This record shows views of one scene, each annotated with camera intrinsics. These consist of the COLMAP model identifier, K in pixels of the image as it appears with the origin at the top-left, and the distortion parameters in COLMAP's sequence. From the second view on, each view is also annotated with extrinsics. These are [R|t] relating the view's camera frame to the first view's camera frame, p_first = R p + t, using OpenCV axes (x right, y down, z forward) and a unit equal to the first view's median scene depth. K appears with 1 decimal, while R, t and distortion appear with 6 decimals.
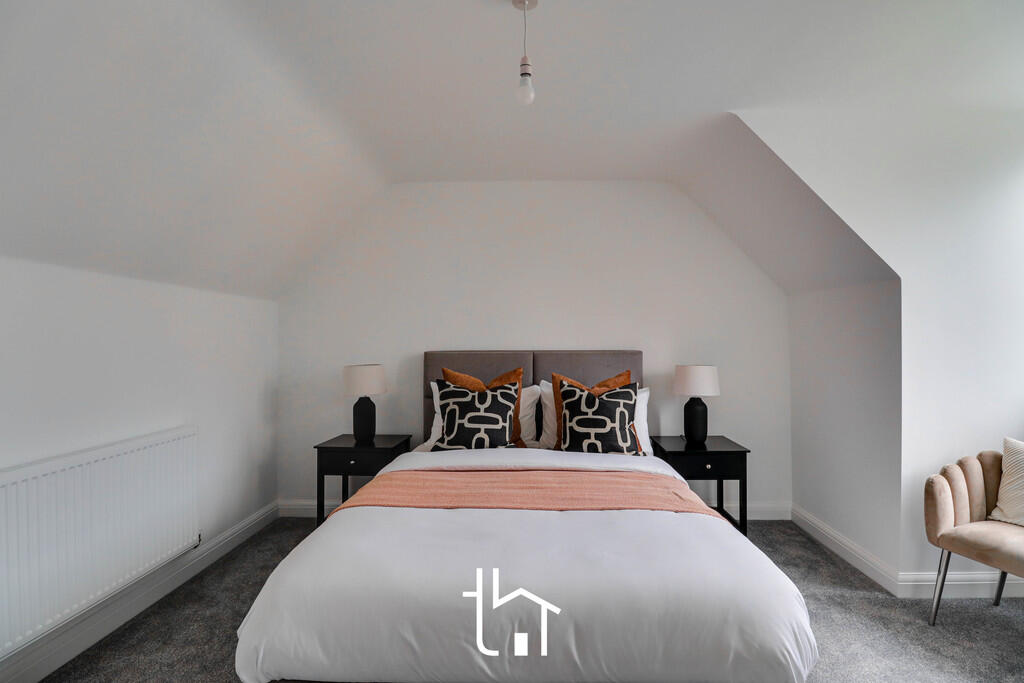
lens RADIAL K [[537.9, 0, 512.0], [0, 537.9, 341.5], [0, 0, 1]] dist [-0.032318, 0.000955]
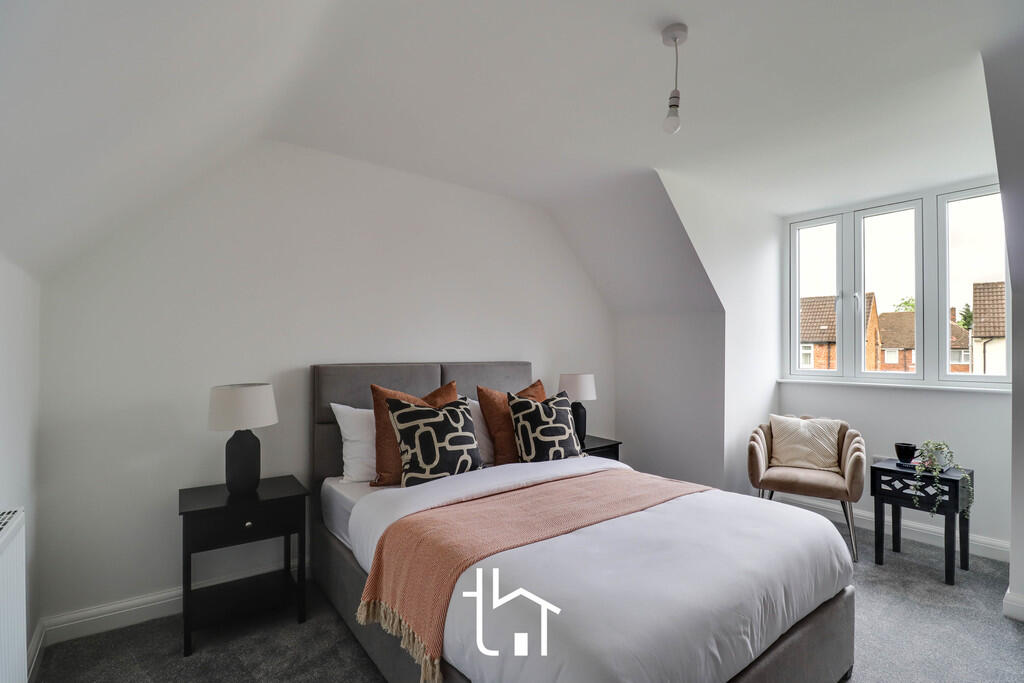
lens RADIAL K [[537.9, 0, 512.0], [0, 537.9, 341.5], [0, 0, 1]] dist [-0.032318, 0.000955]
pose [[0.722564, 0.018145, 0.691066, -0.623941], [-0.002386, 0.999715, -0.023755, 0.002122], [-0.691300, 0.015516, 0.722402, 0.294134]]
